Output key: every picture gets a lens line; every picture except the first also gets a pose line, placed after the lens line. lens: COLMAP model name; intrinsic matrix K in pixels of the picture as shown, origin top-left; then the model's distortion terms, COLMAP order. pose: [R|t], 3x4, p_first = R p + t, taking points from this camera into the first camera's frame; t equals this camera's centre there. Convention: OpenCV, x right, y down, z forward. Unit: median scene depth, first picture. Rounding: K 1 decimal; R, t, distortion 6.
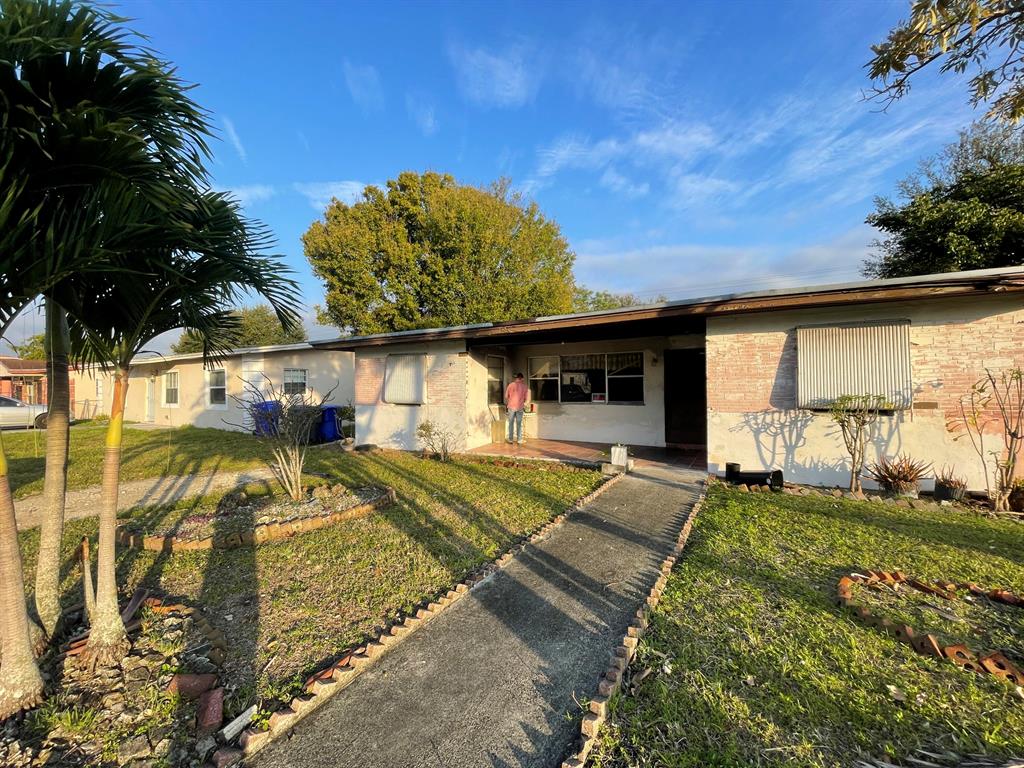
lens RADIAL K [[412.6, 0, 509.2], [0, 412.6, 386.7], [0, 0, 1]] dist [0.000817, -0.000850]
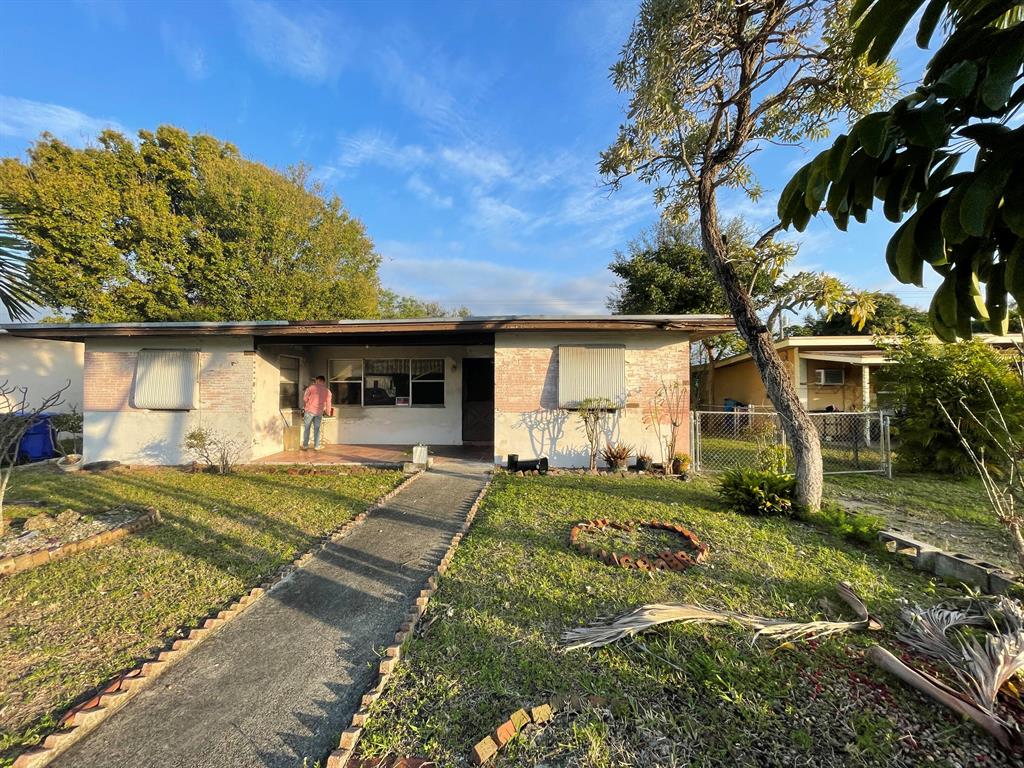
lens RADIAL K [[412.6, 0, 505.5], [0, 412.6, 388.6], [0, 0, 1]] dist [0.000817, -0.000850]
pose [[0.897741, 0.010826, 0.440391, -0.006311], [-0.008673, 0.999939, -0.006902, 0.000488], [-0.440439, 0.002376, 0.897779, -0.045497]]
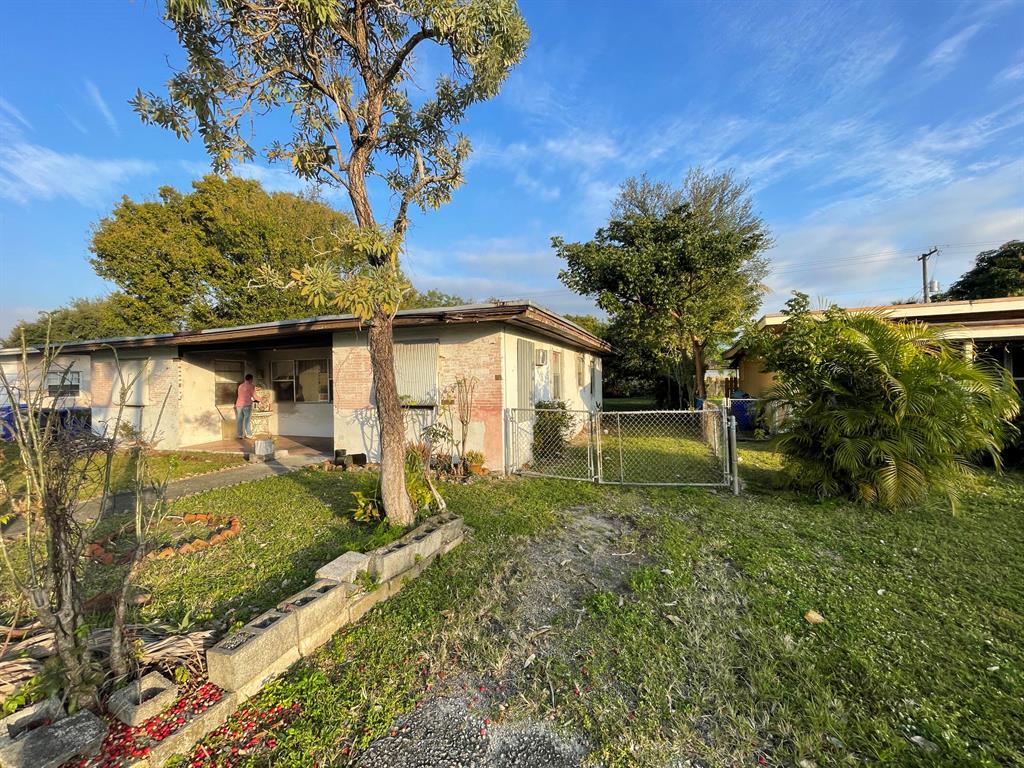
lens RADIAL K [[412.6, 0, 502.2], [0, 412.6, 385.8], [0, 0, 1]] dist [0.000817, -0.000850]
pose [[0.986402, -0.008015, 0.164154, 0.527496], [0.007068, 0.999955, 0.006358, -0.009129], [-0.164197, -0.005111, 0.986414, -0.209374]]
